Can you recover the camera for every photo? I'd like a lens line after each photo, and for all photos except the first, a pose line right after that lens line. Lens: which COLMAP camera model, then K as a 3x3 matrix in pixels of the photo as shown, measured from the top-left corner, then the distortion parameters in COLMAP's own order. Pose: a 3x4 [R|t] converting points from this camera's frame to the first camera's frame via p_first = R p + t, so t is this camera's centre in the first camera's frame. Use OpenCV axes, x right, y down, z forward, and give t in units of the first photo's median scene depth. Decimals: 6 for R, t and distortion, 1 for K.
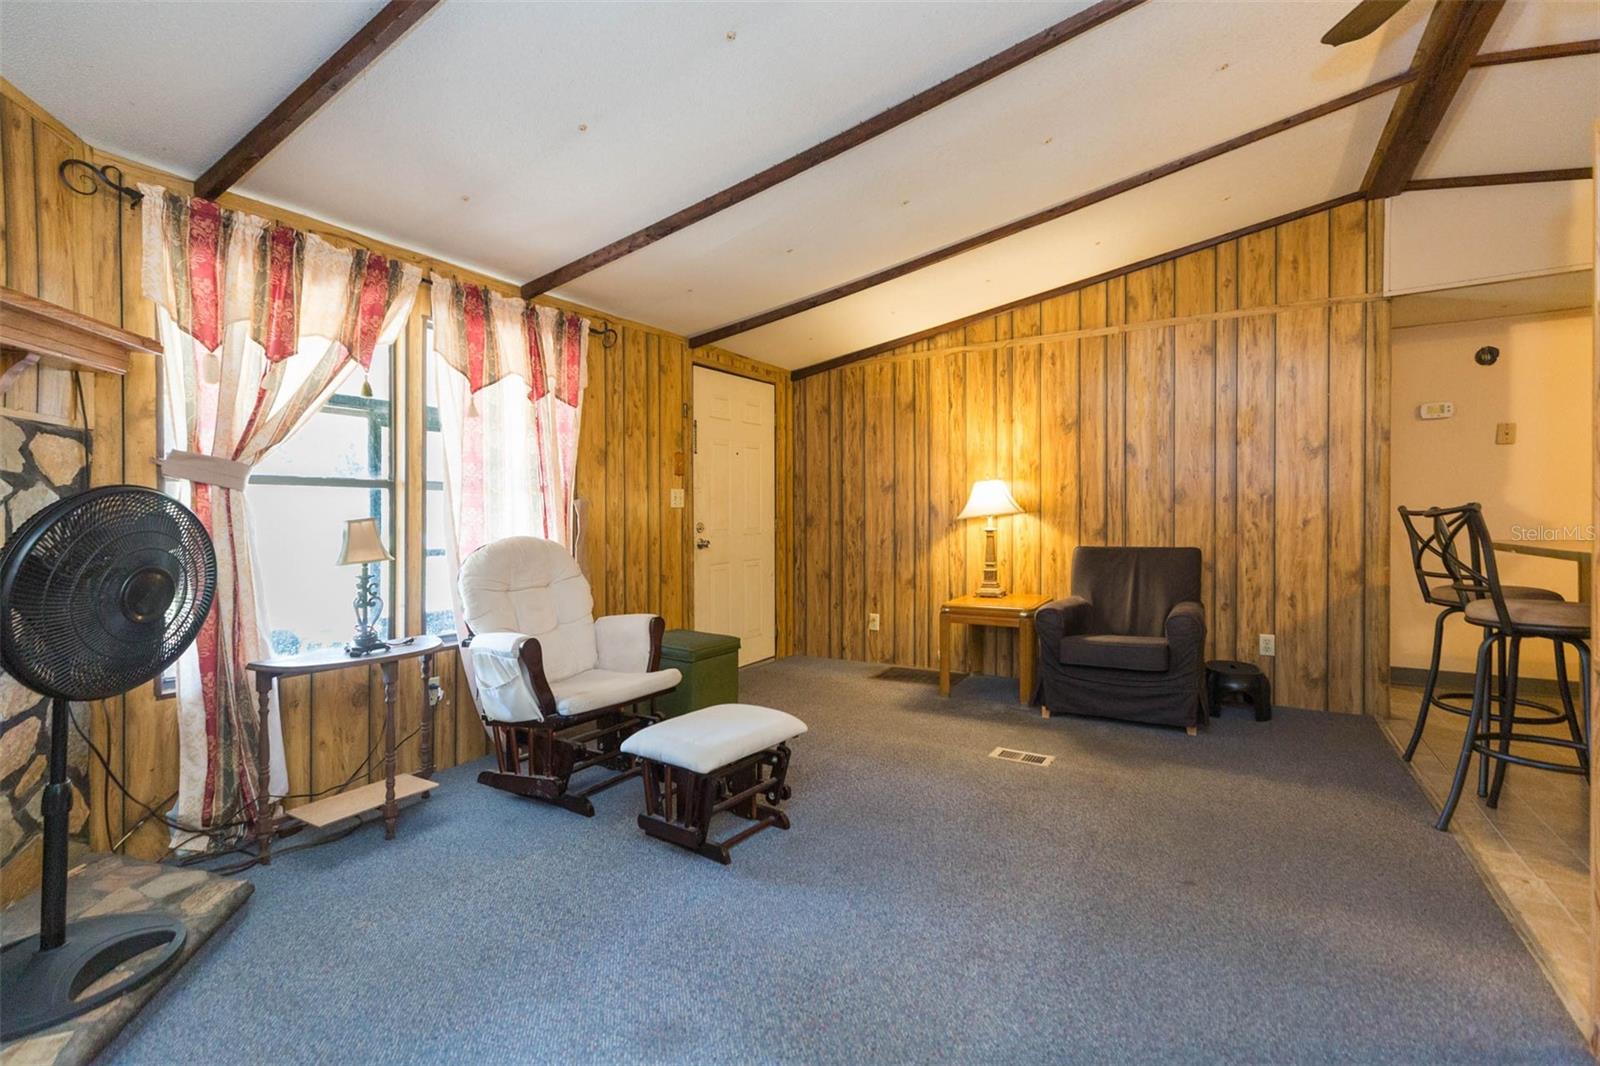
lens RADIAL K [[706.5, 0, 798.2], [0, 706.5, 500.8], [0, 0, 1]] dist [0.001800, 0.000065]
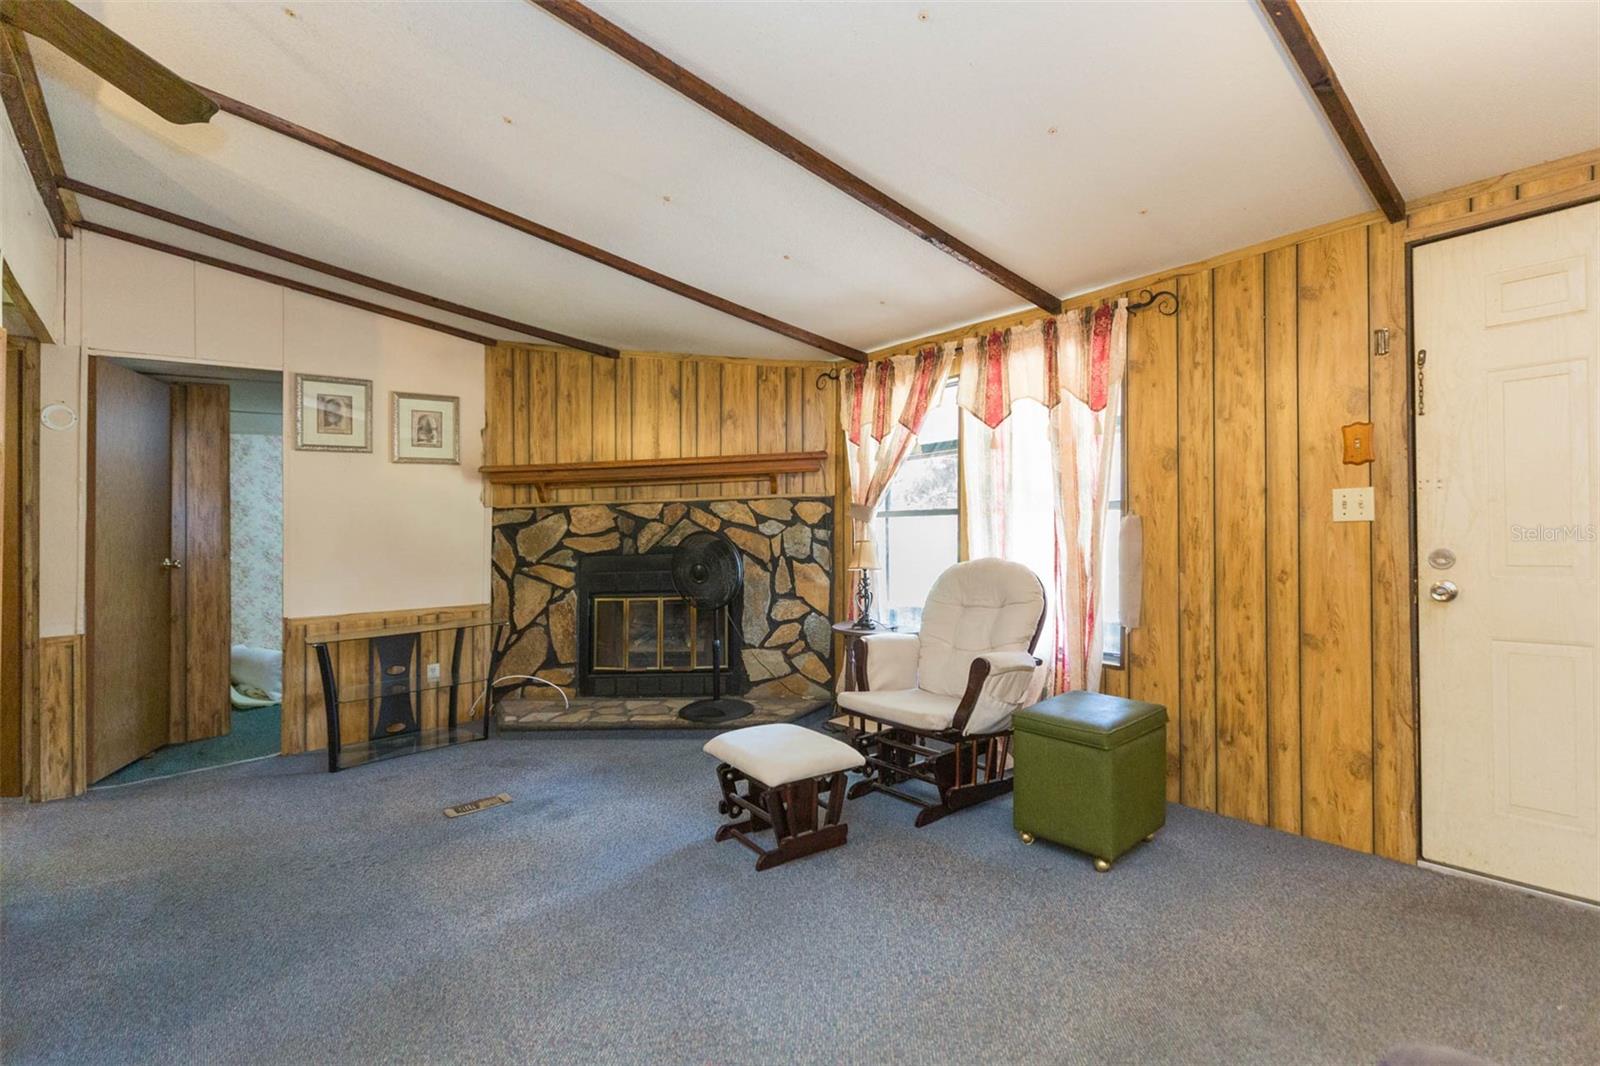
lens RADIAL K [[742.2, 0, 798.3], [0, 742.2, 516.5], [0, 0, 1]] dist [0.008865, -0.000009]
pose [[-0.332488, 0.001557, -0.943106, 0.553539], [0.044371, 0.998917, -0.013994, -0.005444], [0.942063, -0.046500, -0.332197, 0.788578]]
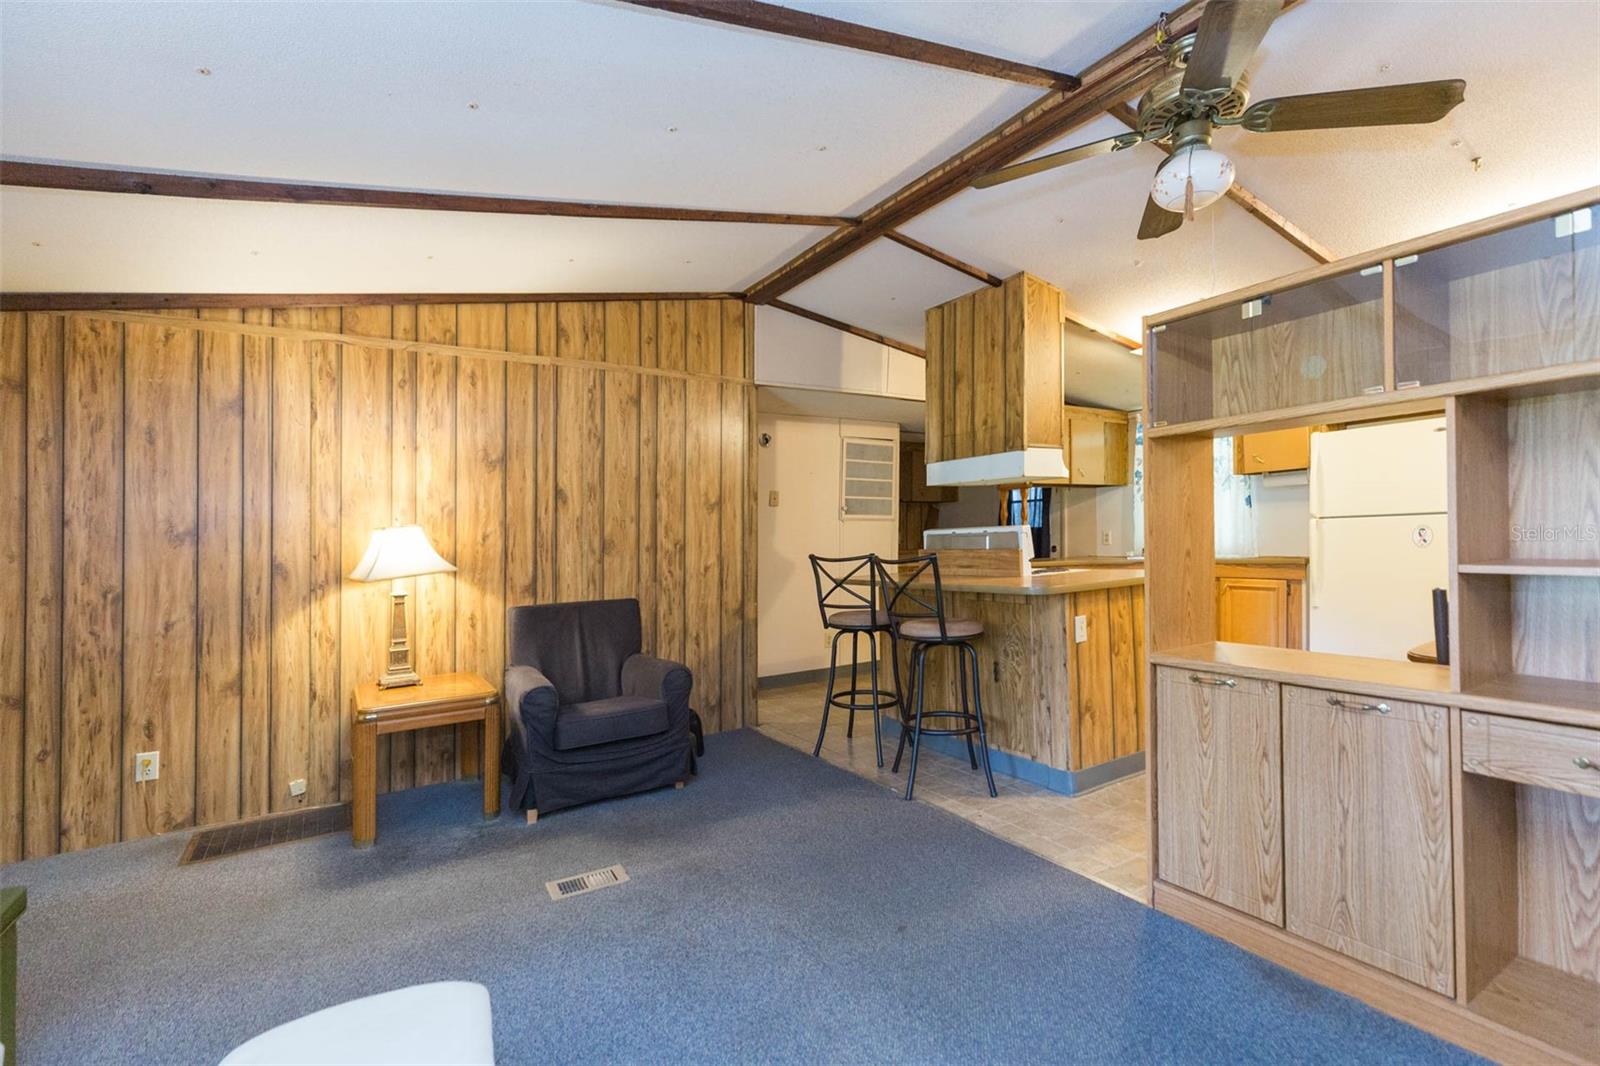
lens RADIAL K [[718.6, 0, 807.4], [0, 718.6, 532.3], [0, 0, 1]] dist [0.000624, -0.000228]
pose [[0.460532, 0.008683, 0.887601, -0.204669], [0.008535, 0.999863, -0.014209, -0.009539], [-0.887602, 0.014119, 0.460395, 0.295839]]
